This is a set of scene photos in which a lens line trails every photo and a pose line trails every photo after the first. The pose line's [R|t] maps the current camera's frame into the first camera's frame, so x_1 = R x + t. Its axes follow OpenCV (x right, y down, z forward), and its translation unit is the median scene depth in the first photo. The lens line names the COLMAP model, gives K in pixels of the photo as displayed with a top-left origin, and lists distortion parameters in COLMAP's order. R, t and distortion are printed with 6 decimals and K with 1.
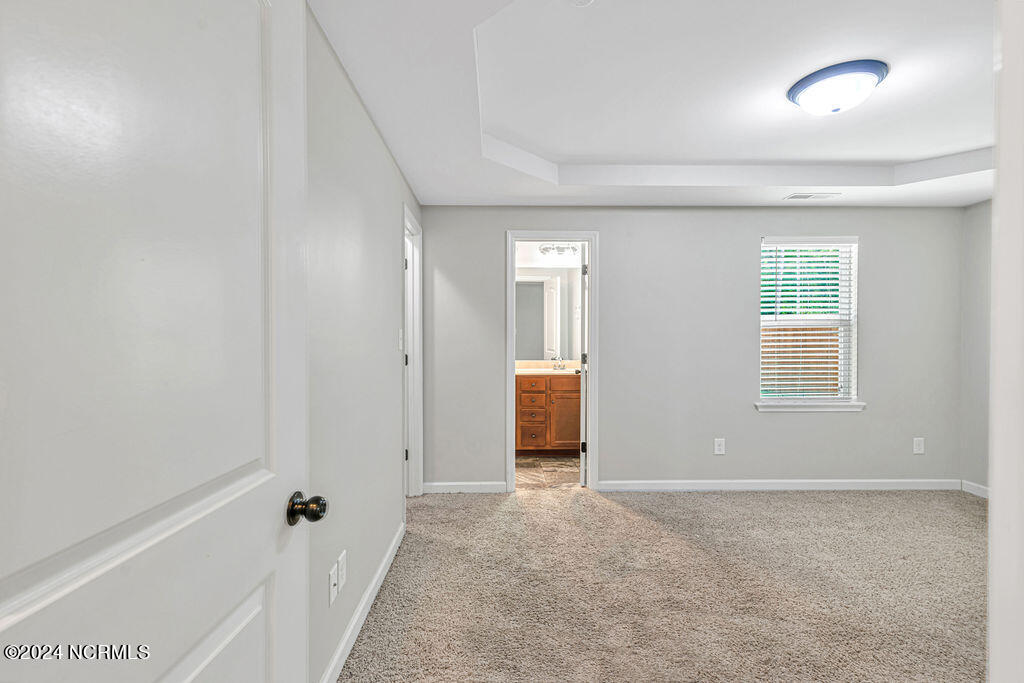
lens RADIAL K [[475.7, 0, 512.0], [0, 475.7, 341.5], [0, 0, 1]] dist [0.001899, -0.000009]
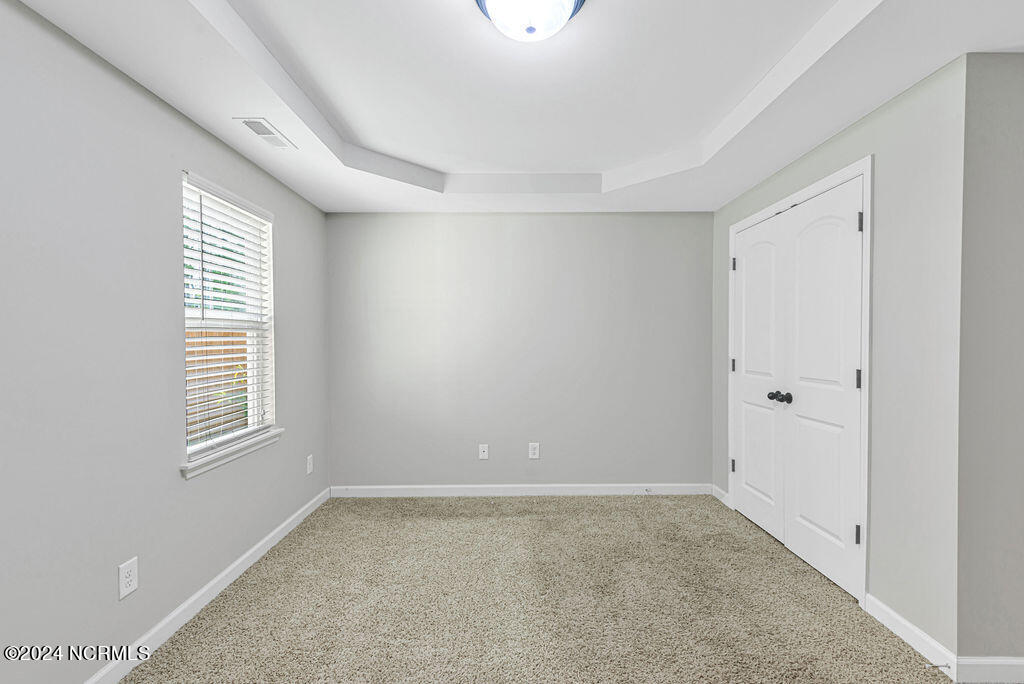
lens RADIAL K [[459.7, 0, 512.0], [0, 459.7, 342.0], [0, 0, 1]] dist [-0.029520, -0.000227]
pose [[-0.008177, -0.008130, 0.999934, -0.014914], [0.014316, 0.999864, 0.008247, -0.014517], [-0.999864, 0.014383, -0.008060, 0.617185]]
